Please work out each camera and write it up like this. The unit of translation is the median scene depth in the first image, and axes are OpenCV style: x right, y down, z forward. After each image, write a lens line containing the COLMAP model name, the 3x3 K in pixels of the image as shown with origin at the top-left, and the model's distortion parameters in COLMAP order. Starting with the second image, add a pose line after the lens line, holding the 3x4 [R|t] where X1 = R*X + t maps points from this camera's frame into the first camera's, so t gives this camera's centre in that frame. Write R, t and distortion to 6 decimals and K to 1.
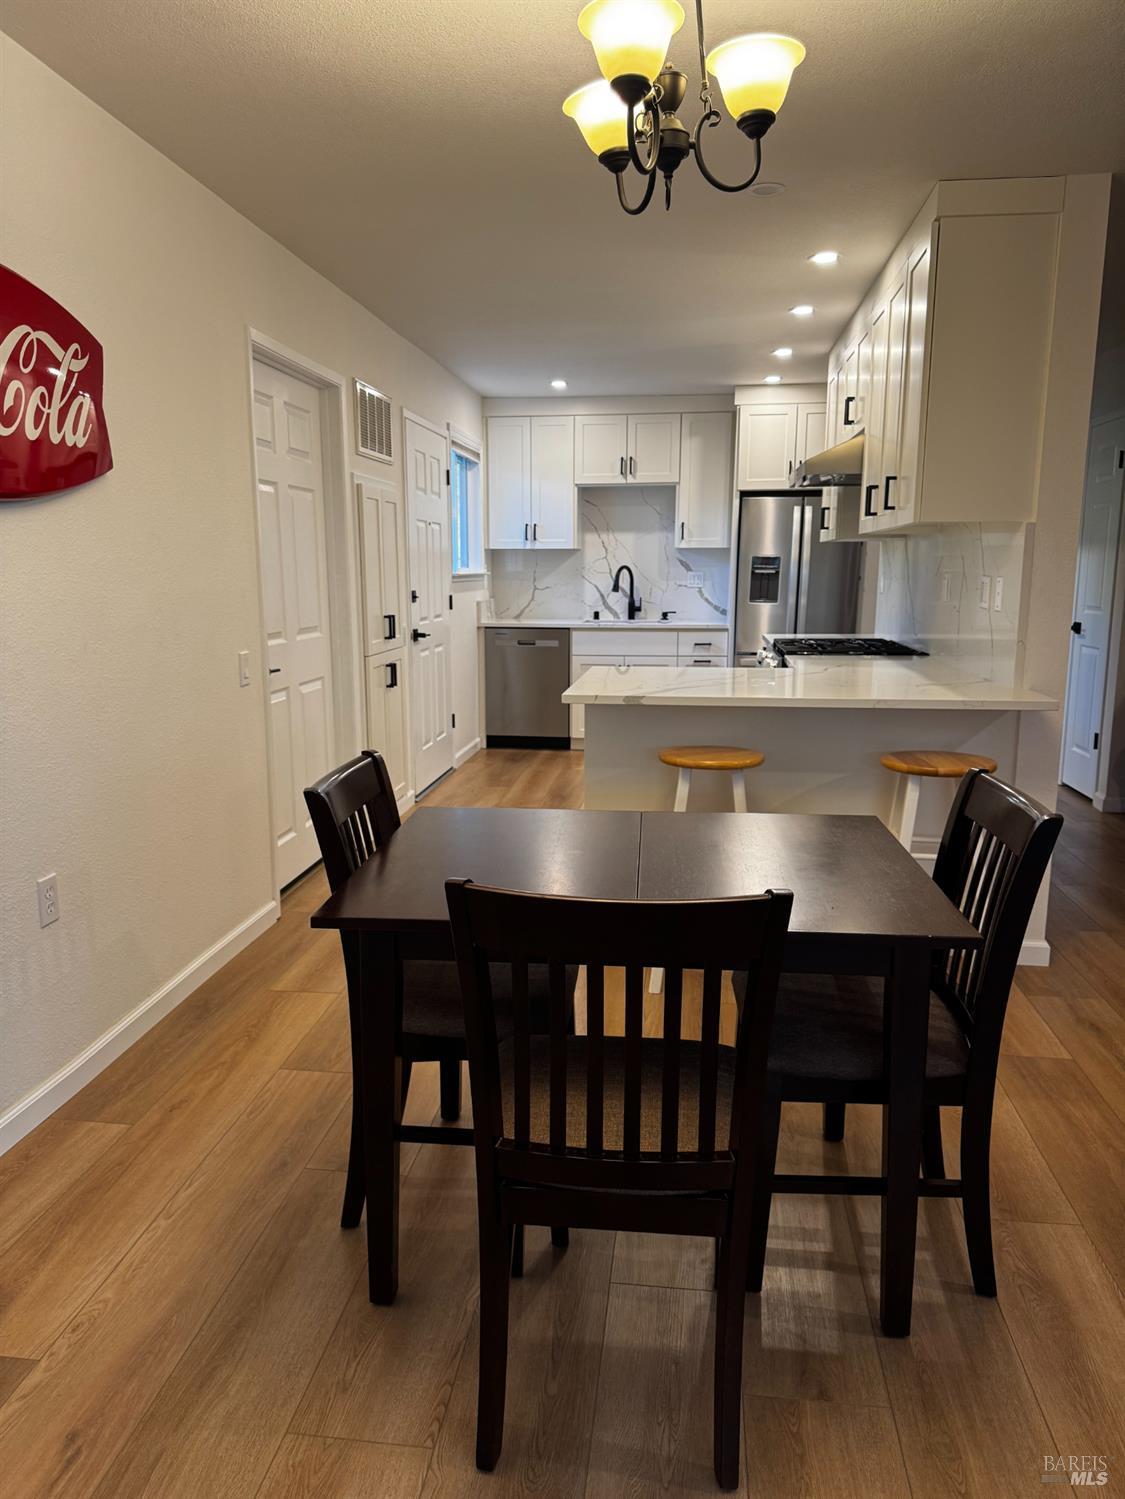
lens RADIAL K [[1084.3, 0, 554.0], [0, 1084.3, 747.8], [0, 0, 1]] dist [0.198099, -0.103682]
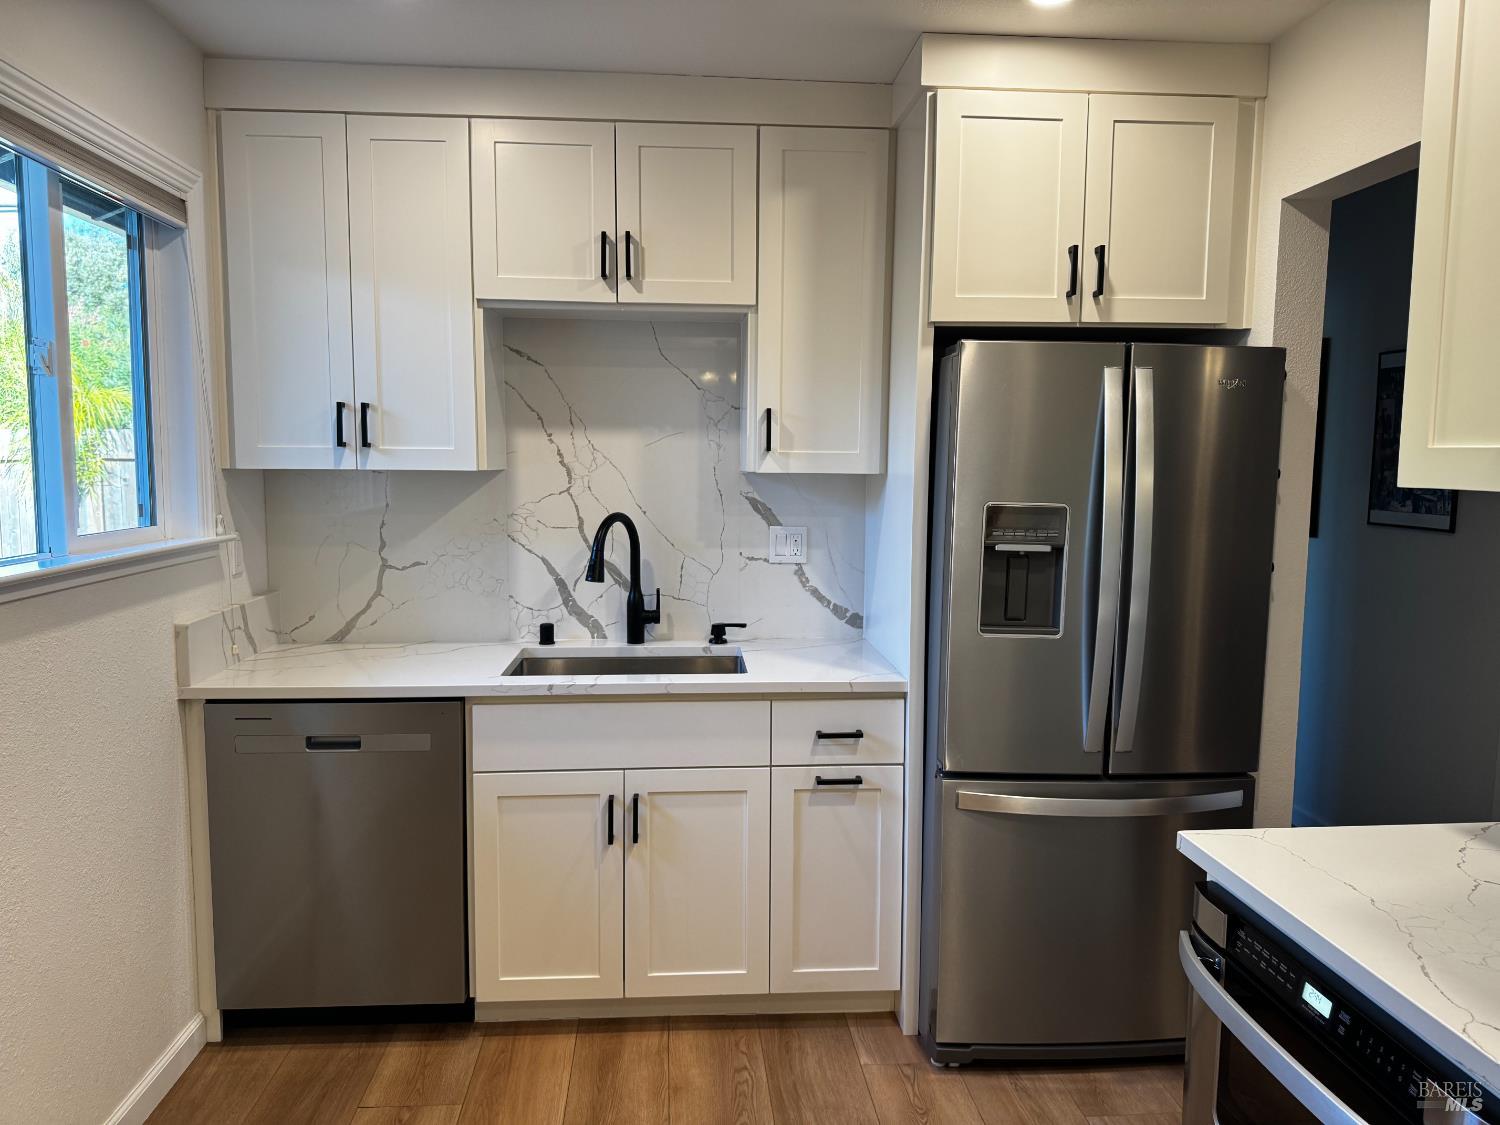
lens RADIAL K [[1060.0, 0, 750.9], [0, 1060.0, 568.0], [0, 0, 1]] dist [0.071322, -0.094467]
pose [[0.978948, -0.014997, 0.203557, 0.035136], [0.027826, 0.997792, -0.060312, -0.127296], [-0.202203, 0.064707, 0.977204, 0.640505]]
